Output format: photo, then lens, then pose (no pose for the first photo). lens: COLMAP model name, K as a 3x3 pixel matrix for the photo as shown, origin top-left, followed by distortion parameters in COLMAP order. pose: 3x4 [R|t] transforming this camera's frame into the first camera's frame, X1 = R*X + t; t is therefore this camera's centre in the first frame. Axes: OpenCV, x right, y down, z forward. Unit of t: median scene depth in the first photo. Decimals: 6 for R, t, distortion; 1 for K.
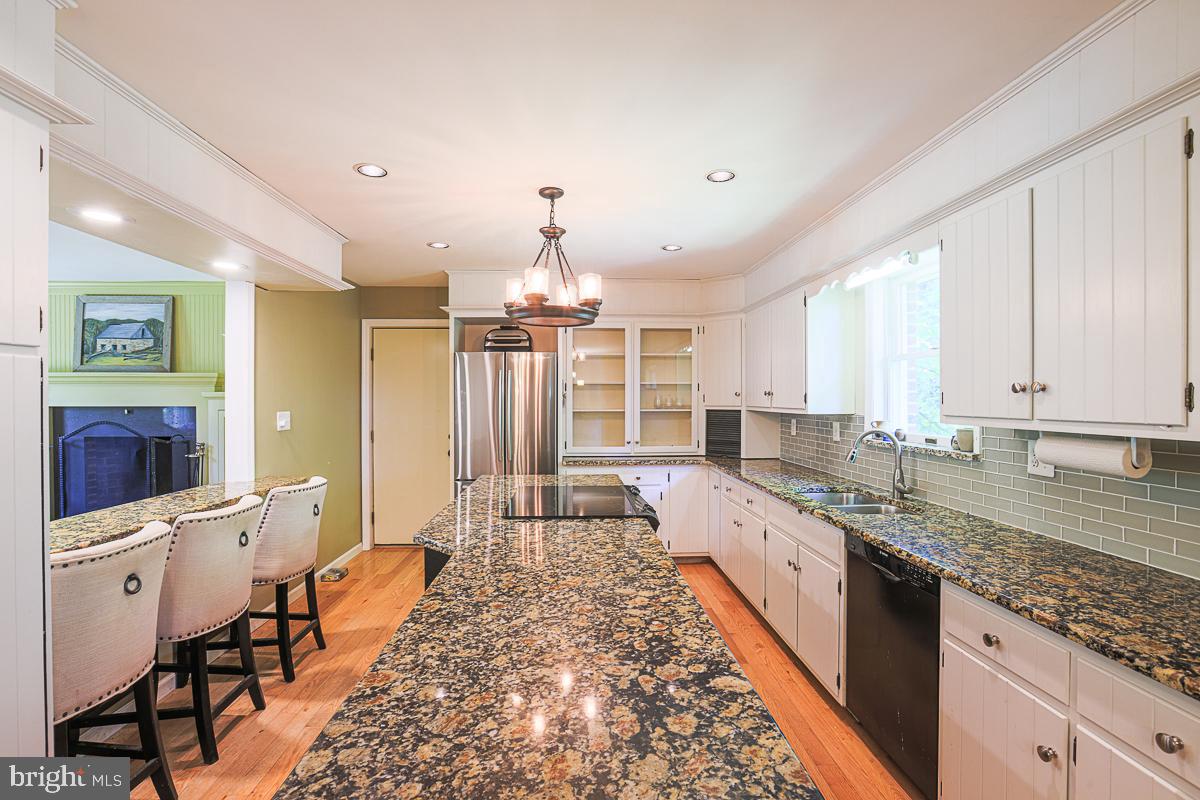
lens RADIAL K [[546.0, 0, 602.0], [0, 546.0, 399.9], [0, 0, 1]] dist [-0.047057, 0.013656]
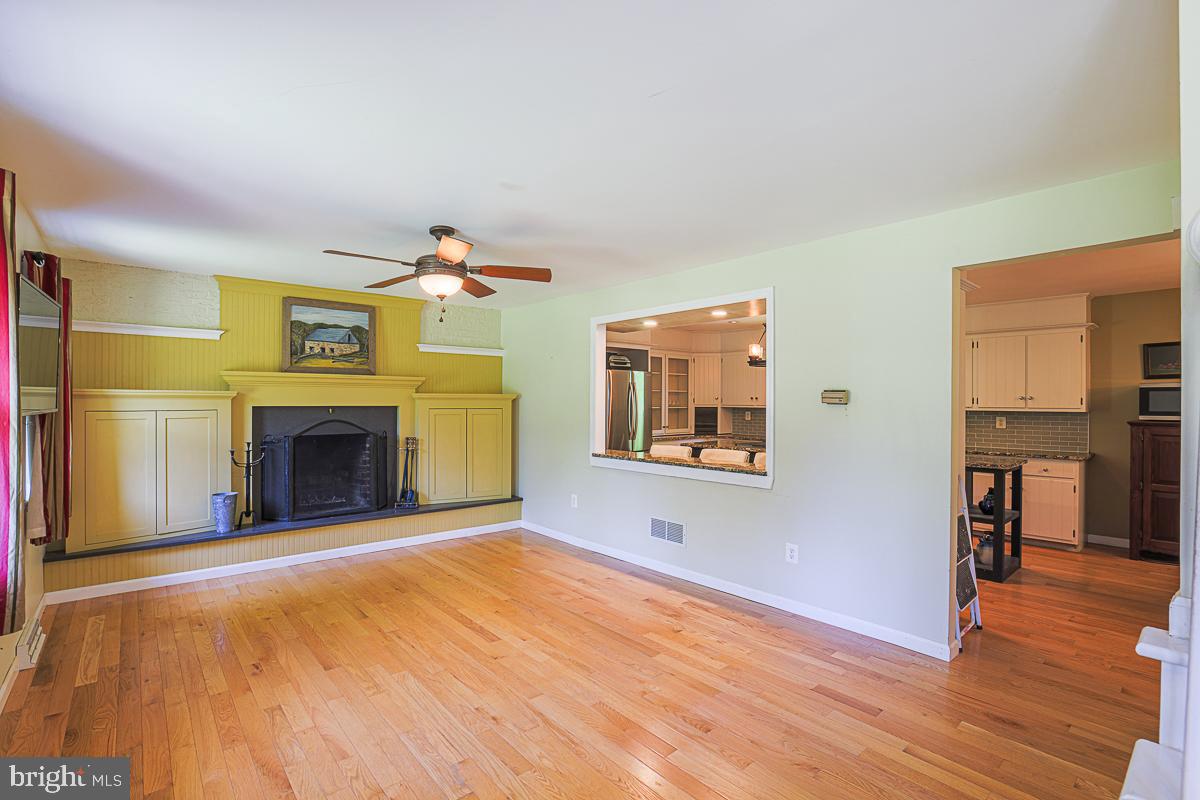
lens RADIAL K [[546.0, 0, 602.0], [0, 546.0, 399.9], [0, 0, 1]] dist [-0.047057, 0.013656]
pose [[0.791169, 0.004285, 0.611582, -1.193903], [-0.001698, 0.999987, -0.004809, 0.004310], [-0.611595, 0.002766, 0.791166, -0.197288]]
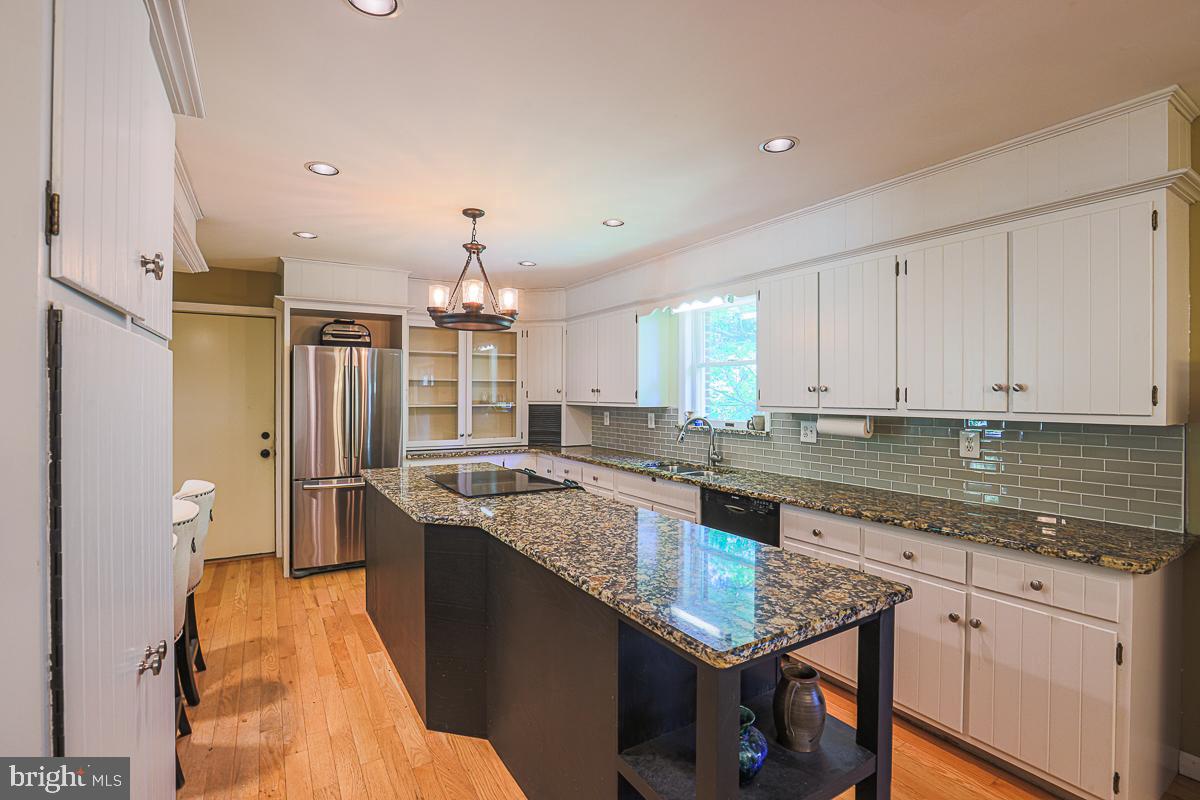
lens RADIAL K [[555.9, 0, 592.4], [0, 555.9, 396.5], [0, 0, 1]] dist [-0.063873, 0.019077]
pose [[0.880783, 0.000444, 0.473521, -0.259514], [-0.000727, 1.000000, 0.000416, 0.000618], [-0.473520, -0.000711, 0.880783, -0.081260]]
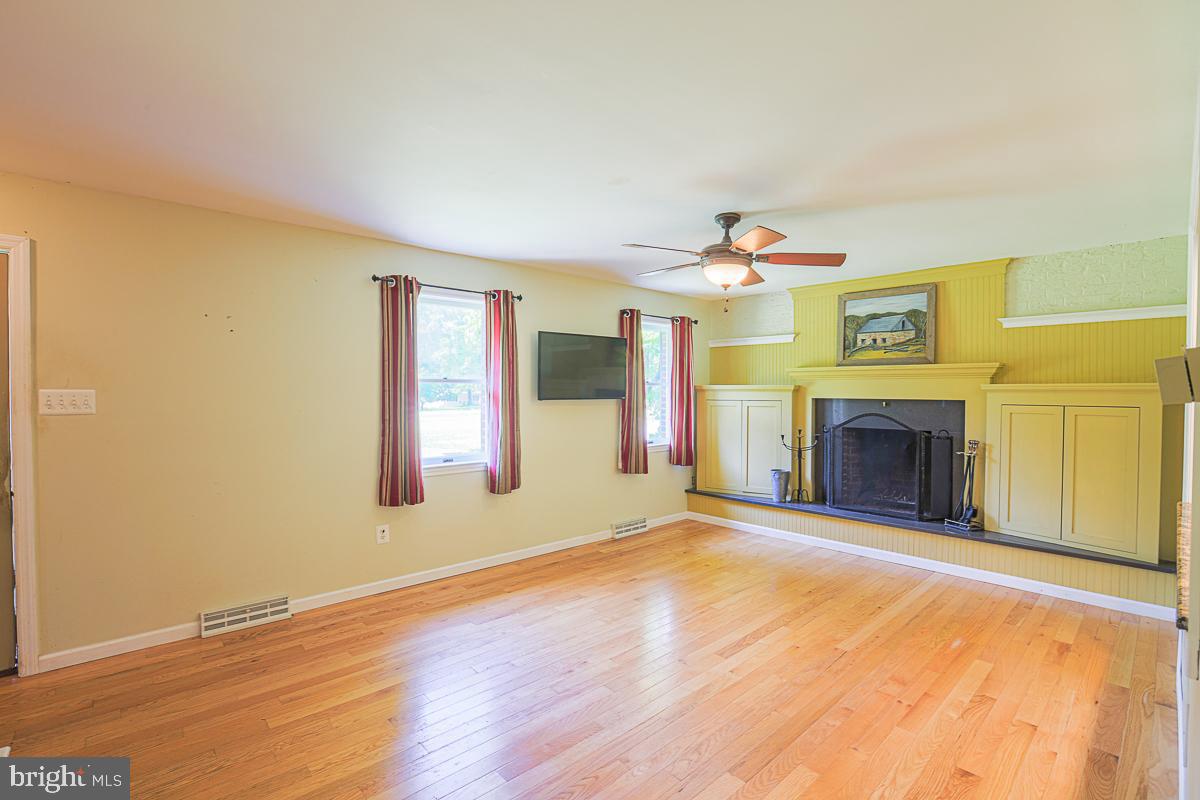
lens RADIAL K [[546.0, 0, 602.0], [0, 546.0, 399.9], [0, 0, 1]] dist [-0.047057, 0.013656]
pose [[0.641082, 0.014497, -0.767335, -0.480847], [-0.006893, 0.999890, 0.013131, 0.004098], [0.767441, -0.003128, 0.641112, -0.073306]]
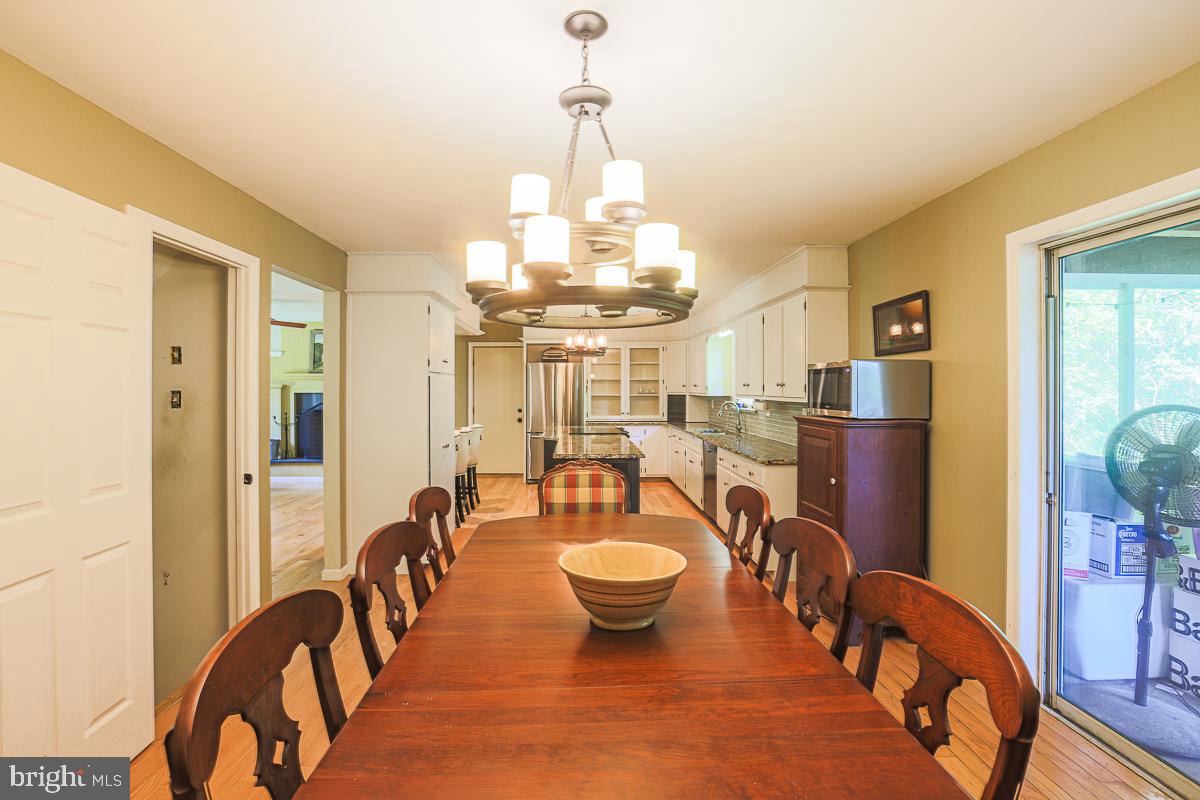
lens RADIAL K [[572.1, 0, 596.4], [0, 572.1, 387.1], [0, 0, 1]] dist [-0.052175, 0.015970]
pose [[0.999735, -0.000448, -0.023010, 0.006470], [0.000320, 0.999985, -0.005542, 0.003828], [0.023012, 0.005533, 0.999720, -0.909325]]
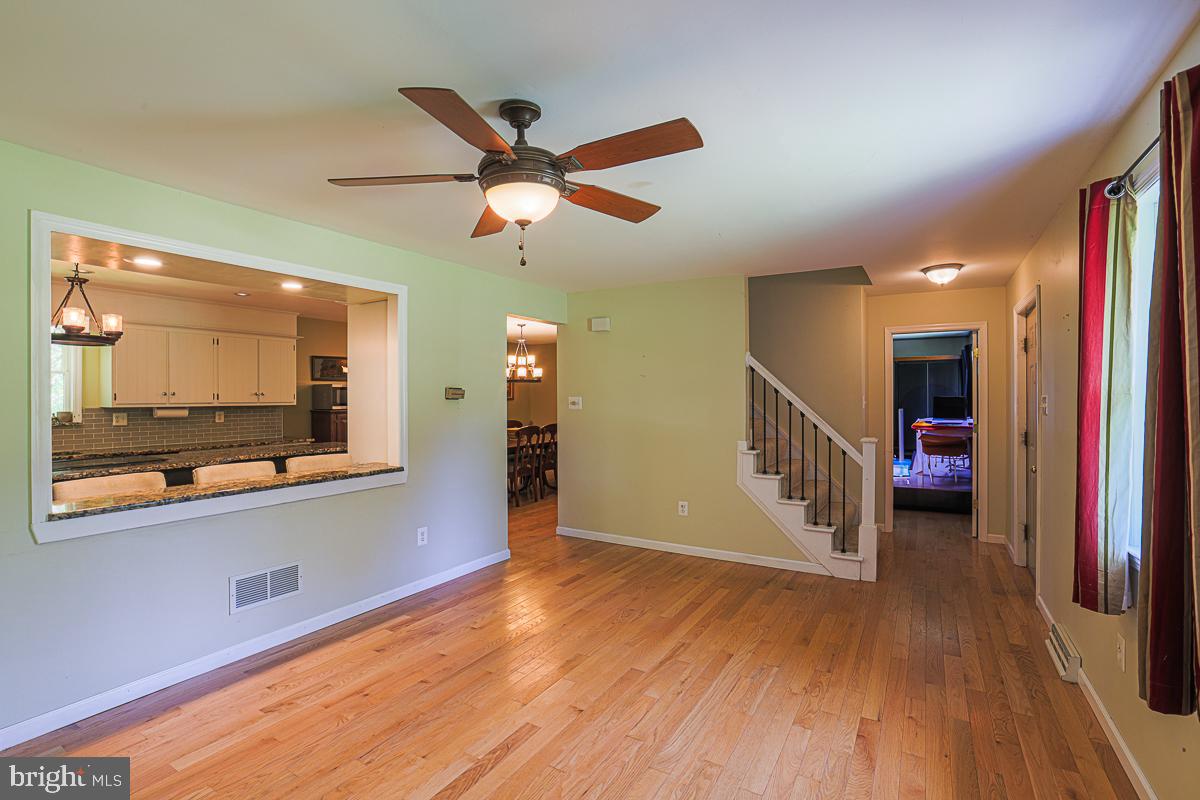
lens RADIAL K [[555.9, 0, 592.4], [0, 555.9, 396.5], [0, 0, 1]] dist [-0.063873, 0.019077]
pose [[-0.819750, 0.002767, 0.572716, -1.216457], [0.004813, 0.999986, 0.002058, 0.000600], [-0.572702, 0.004444, -0.819752, 0.830563]]
